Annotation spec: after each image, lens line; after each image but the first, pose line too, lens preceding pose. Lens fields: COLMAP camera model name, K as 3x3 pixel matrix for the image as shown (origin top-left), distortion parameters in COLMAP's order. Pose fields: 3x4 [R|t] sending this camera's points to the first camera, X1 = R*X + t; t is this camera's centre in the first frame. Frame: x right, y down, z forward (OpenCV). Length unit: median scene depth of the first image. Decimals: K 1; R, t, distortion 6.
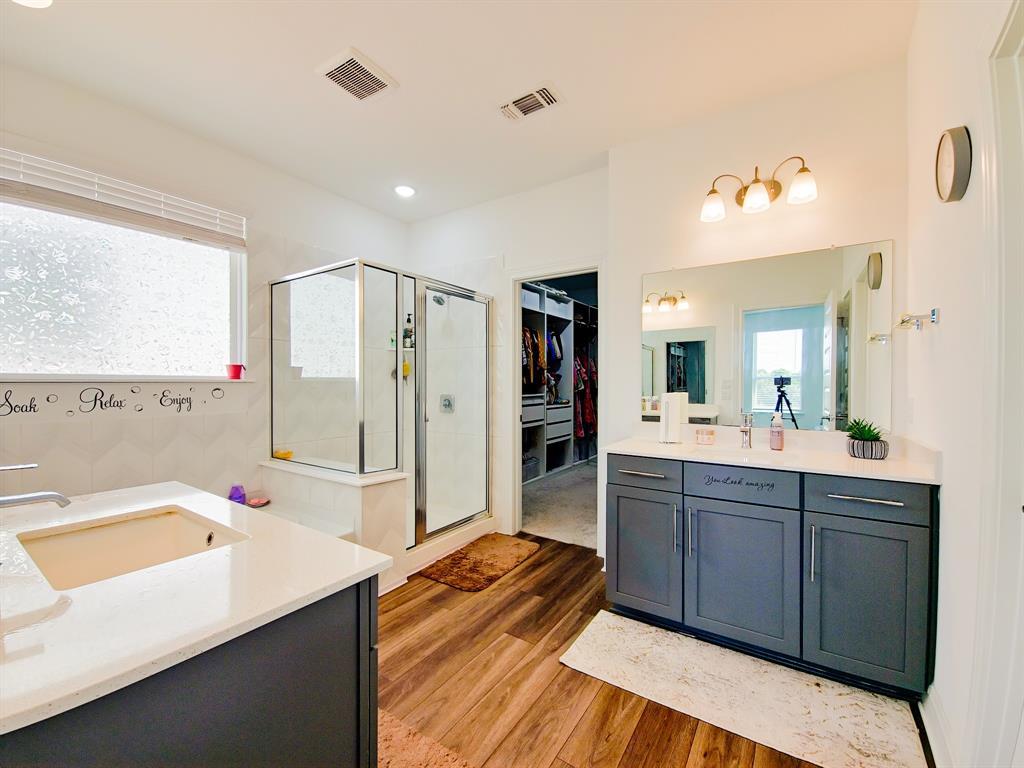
lens RADIAL K [[419.9, 0, 514.3], [0, 419.9, 386.8], [0, 0, 1]] dist [-0.001621, -0.000208]
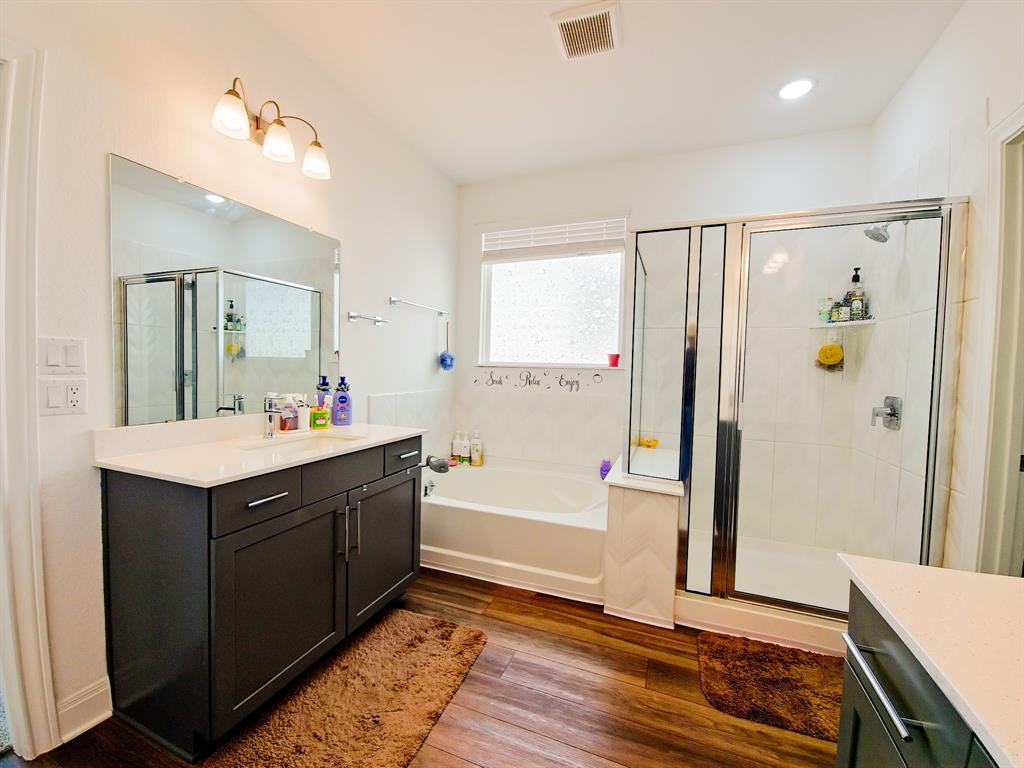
lens RADIAL K [[419.9, 0, 514.3], [0, 419.9, 386.8], [0, 0, 1]] dist [-0.001621, -0.000208]
pose [[0.211915, 0.044374, -0.976280, 0.385761], [-0.036041, 0.998644, 0.037567, 0.002923], [0.976623, 0.027225, 0.213227, 0.504884]]
